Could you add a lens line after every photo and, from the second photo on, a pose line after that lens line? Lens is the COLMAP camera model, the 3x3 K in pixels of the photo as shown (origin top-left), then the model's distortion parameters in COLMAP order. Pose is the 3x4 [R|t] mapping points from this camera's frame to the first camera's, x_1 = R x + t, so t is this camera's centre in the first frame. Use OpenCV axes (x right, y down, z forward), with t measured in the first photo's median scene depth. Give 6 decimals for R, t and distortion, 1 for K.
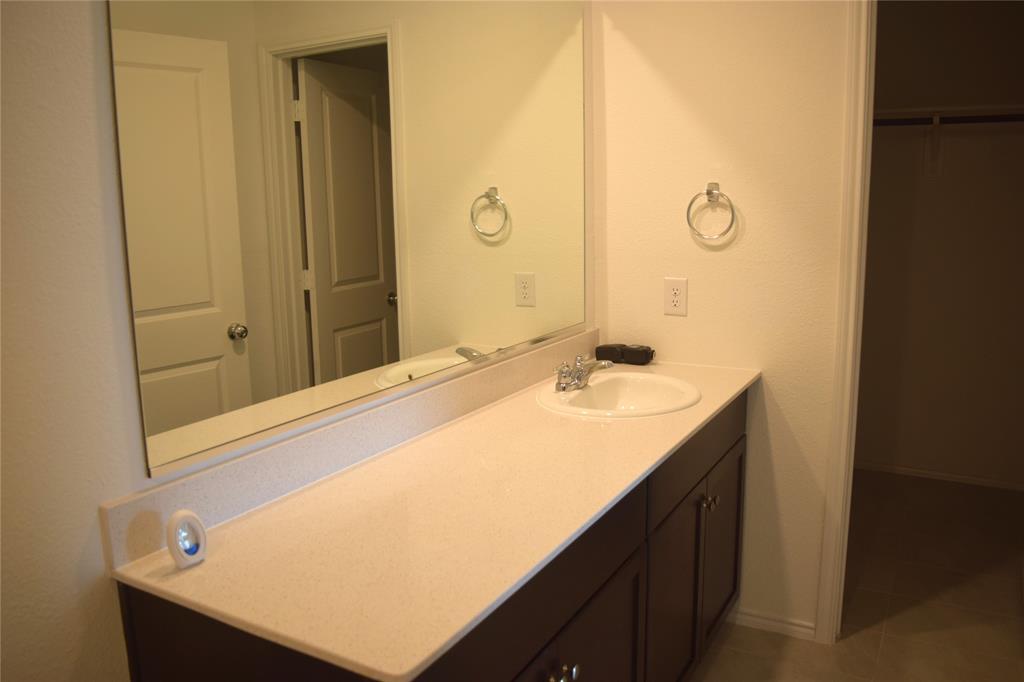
lens RADIAL K [[804.9, 0, 512.0], [0, 804.9, 341.0], [0, 0, 1]] dist [-0.096257, 0.019637]
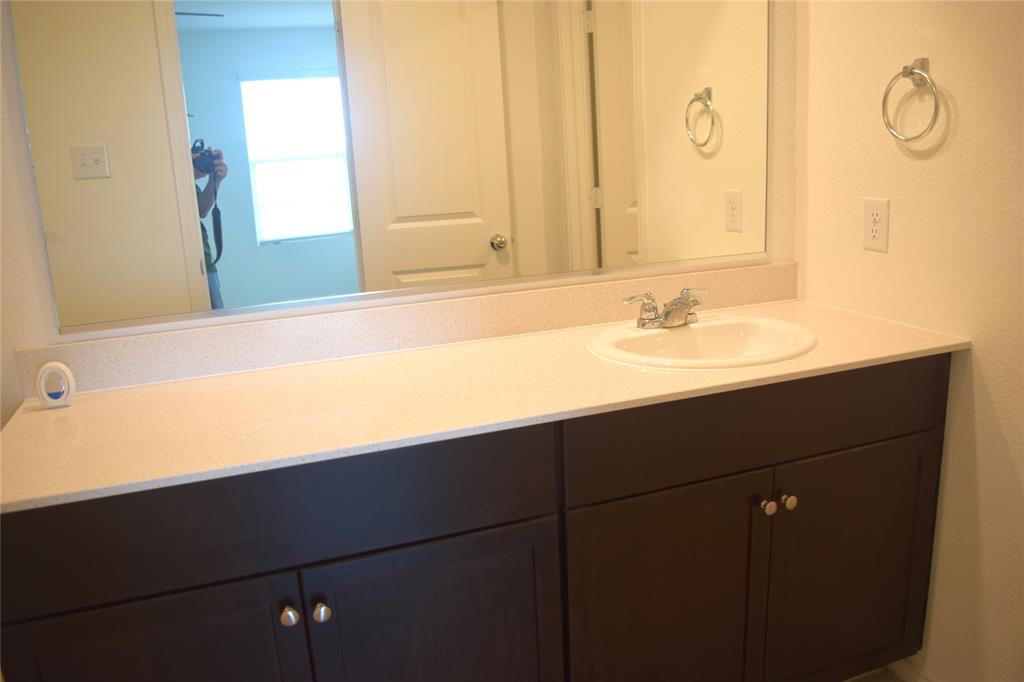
lens RADIAL K [[800.4, 0, 512.0], [0, 800.4, 341.0], [0, 0, 1]] dist [-0.121560, 0.110400]
pose [[0.762088, 0.133434, -0.633574, 0.439914], [-0.077597, 0.990304, 0.115227, -0.007472], [0.642806, -0.038650, 0.765053, 0.258316]]
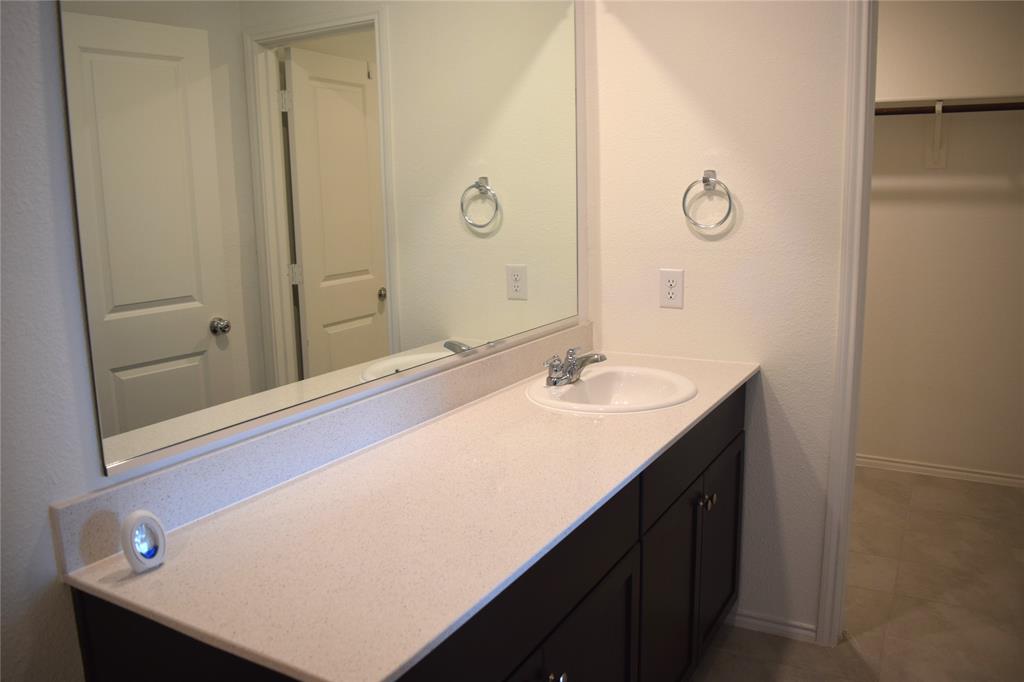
lens RADIAL K [[804.9, 0, 512.0], [0, 804.9, 341.0], [0, 0, 1]] dist [-0.096257, 0.019637]
pose [[0.999996, -0.002760, 0.000558, 0.011556], [0.002759, 0.999995, 0.001747, 0.006353], [-0.000563, -0.001746, 0.999998, 0.033397]]
